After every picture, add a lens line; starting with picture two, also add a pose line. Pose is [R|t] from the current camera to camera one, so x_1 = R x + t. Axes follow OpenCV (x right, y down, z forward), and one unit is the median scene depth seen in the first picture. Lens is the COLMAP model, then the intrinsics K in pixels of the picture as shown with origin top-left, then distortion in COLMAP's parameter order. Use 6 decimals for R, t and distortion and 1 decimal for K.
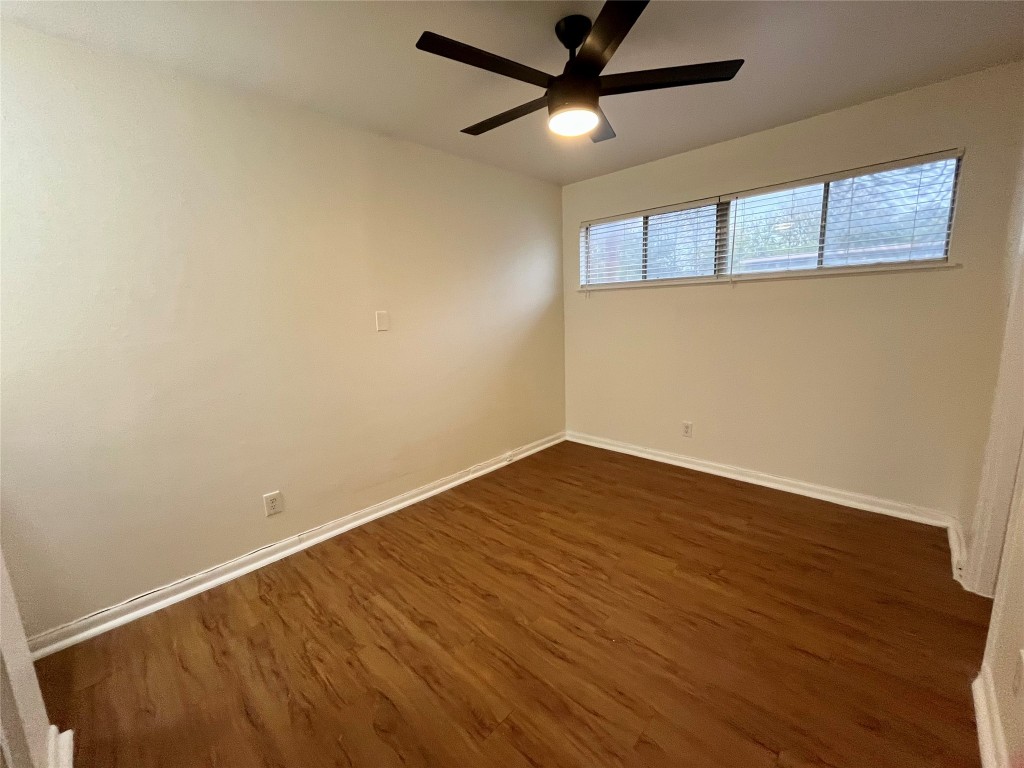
lens RADIAL K [[415.6, 0, 508.2], [0, 415.6, 383.2], [0, 0, 1]] dist [0.000272, 0.000164]
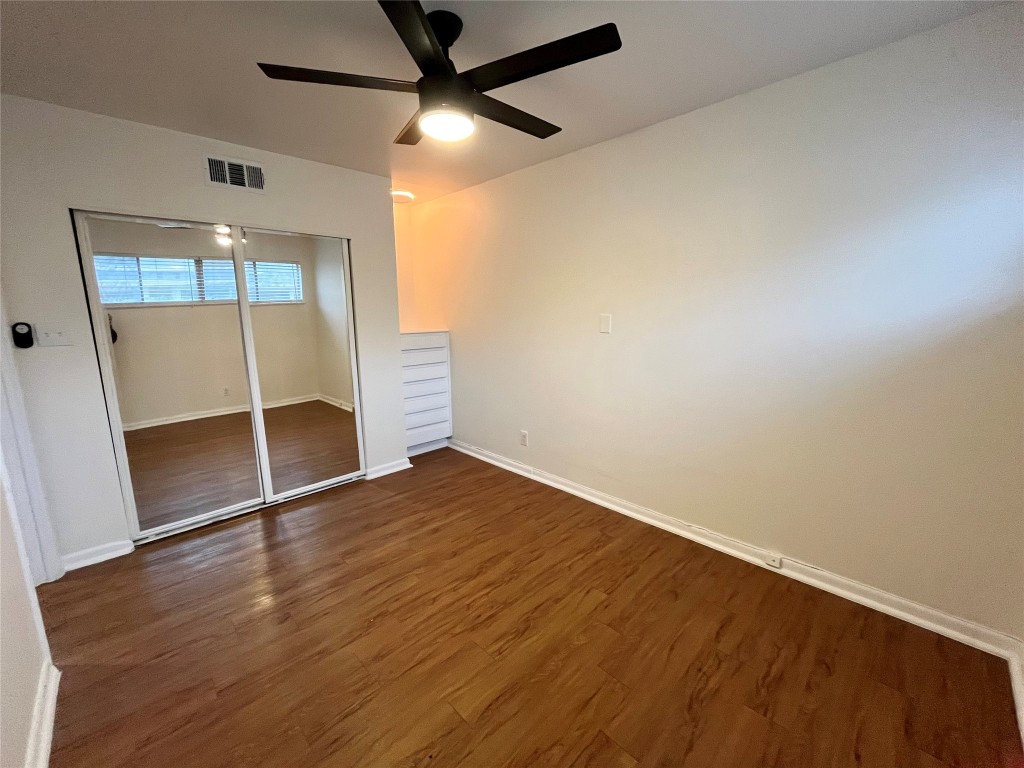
lens RADIAL K [[415.6, 0, 508.2], [0, 415.6, 383.2], [0, 0, 1]] dist [0.000272, 0.000164]
pose [[-0.037994, 0.209347, -0.977103, 0.962300], [-0.160821, 0.963782, 0.212746, -0.238479], [0.986252, 0.165222, -0.002951, 1.005771]]
